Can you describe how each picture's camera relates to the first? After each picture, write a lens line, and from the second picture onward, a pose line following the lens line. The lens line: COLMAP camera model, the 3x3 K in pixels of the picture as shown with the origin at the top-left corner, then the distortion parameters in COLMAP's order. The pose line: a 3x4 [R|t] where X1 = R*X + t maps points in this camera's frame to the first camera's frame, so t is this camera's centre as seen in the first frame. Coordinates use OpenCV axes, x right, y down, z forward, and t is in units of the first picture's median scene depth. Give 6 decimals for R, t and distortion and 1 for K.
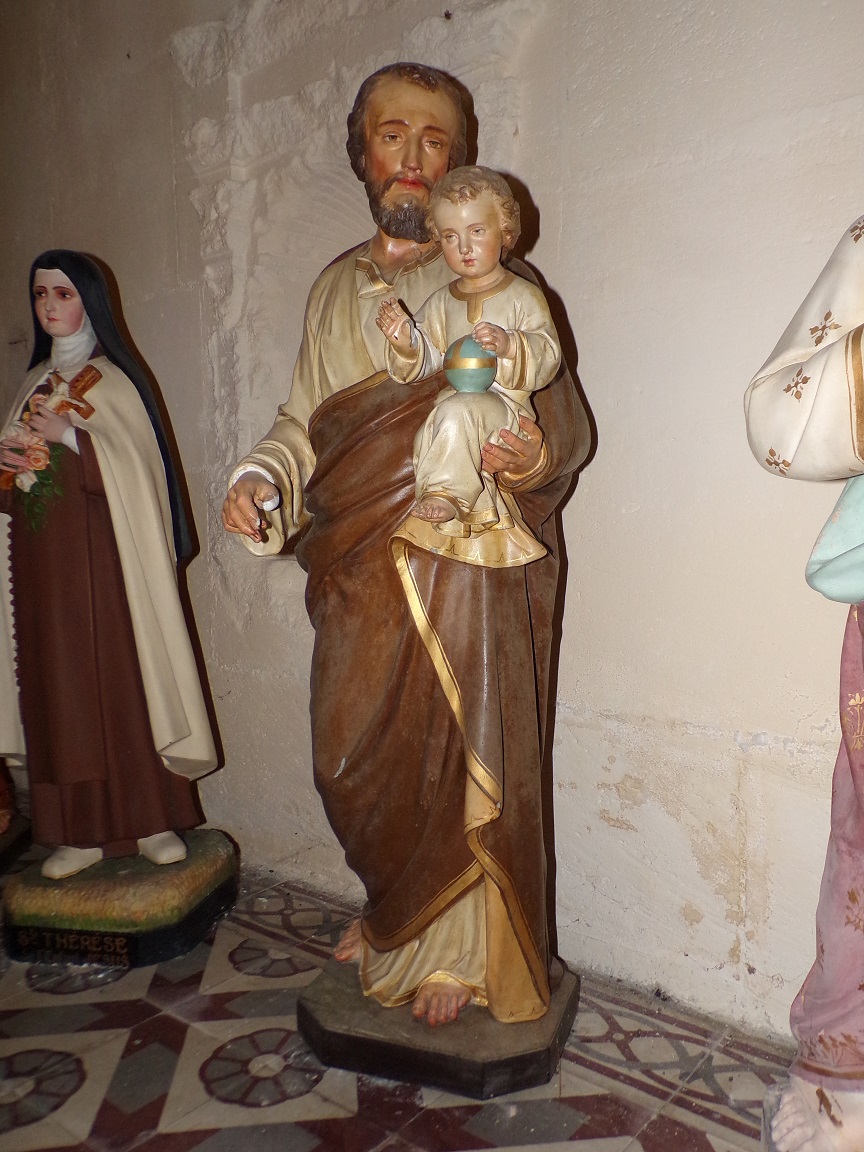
lens RADIAL K [[918.6, 0, 432.0], [0, 918.6, 576.0], [0, 0, 1]] dist [0.019509, 0.011181]
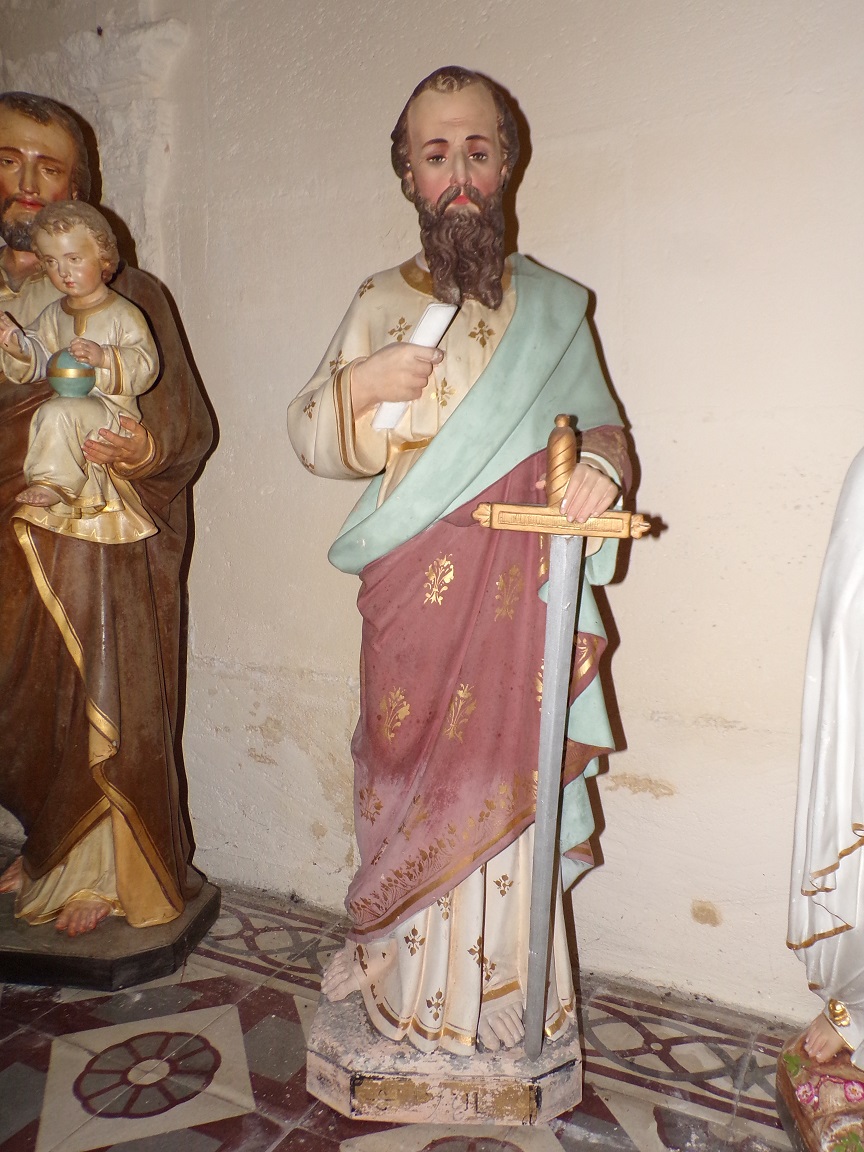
lens RADIAL K [[926.4, 0, 432.0], [0, 926.4, 576.0], [0, 0, 1]] dist [0.028649, 0.013046]
pose [[0.979066, -0.005556, 0.203467, 0.214412], [-0.003075, 0.999110, 0.042077, -0.018049], [-0.203519, -0.041822, 0.978177, -0.235497]]
